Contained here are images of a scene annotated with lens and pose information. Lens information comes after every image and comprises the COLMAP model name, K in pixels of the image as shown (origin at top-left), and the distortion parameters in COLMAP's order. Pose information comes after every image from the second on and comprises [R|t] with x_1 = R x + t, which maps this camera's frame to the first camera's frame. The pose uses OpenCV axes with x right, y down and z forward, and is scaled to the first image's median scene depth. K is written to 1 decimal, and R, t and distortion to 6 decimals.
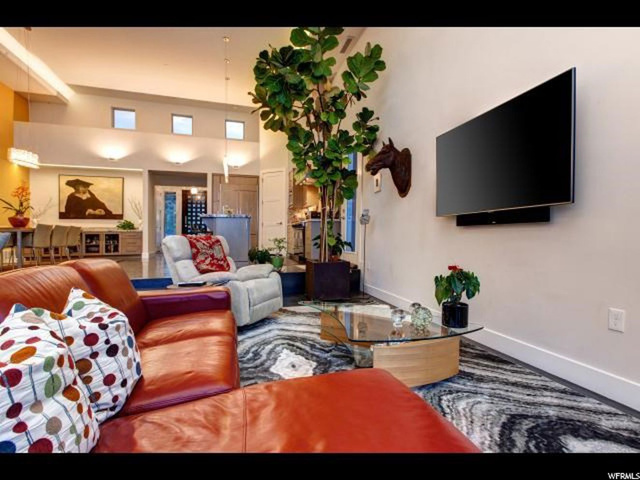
lens RADIAL K [[313.5, 0, 356.4], [0, 313.5, 253.6], [0, 0, 1]] dist [-0.003563, -0.001067]
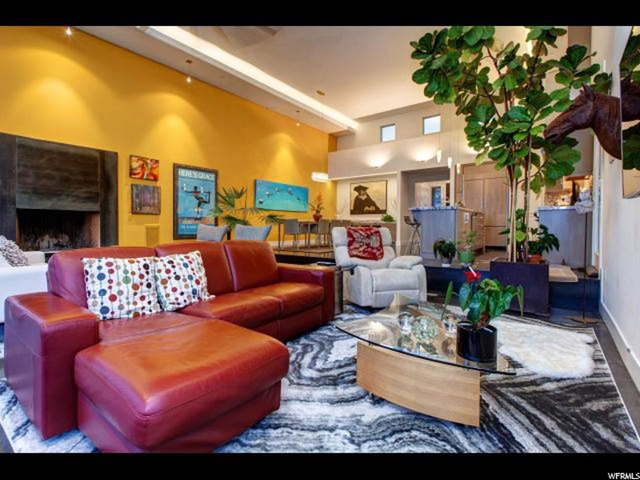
lens RADIAL K [[321.7, 0, 293.8], [0, 321.7, 230.2], [0, 0, 1]] dist [-0.002805, -0.000679]
pose [[0.492813, 0.015749, -0.869993, 0.217620], [-0.058412, 0.998180, -0.015019, -0.005767], [0.868172, 0.058220, 0.492836, 0.079318]]
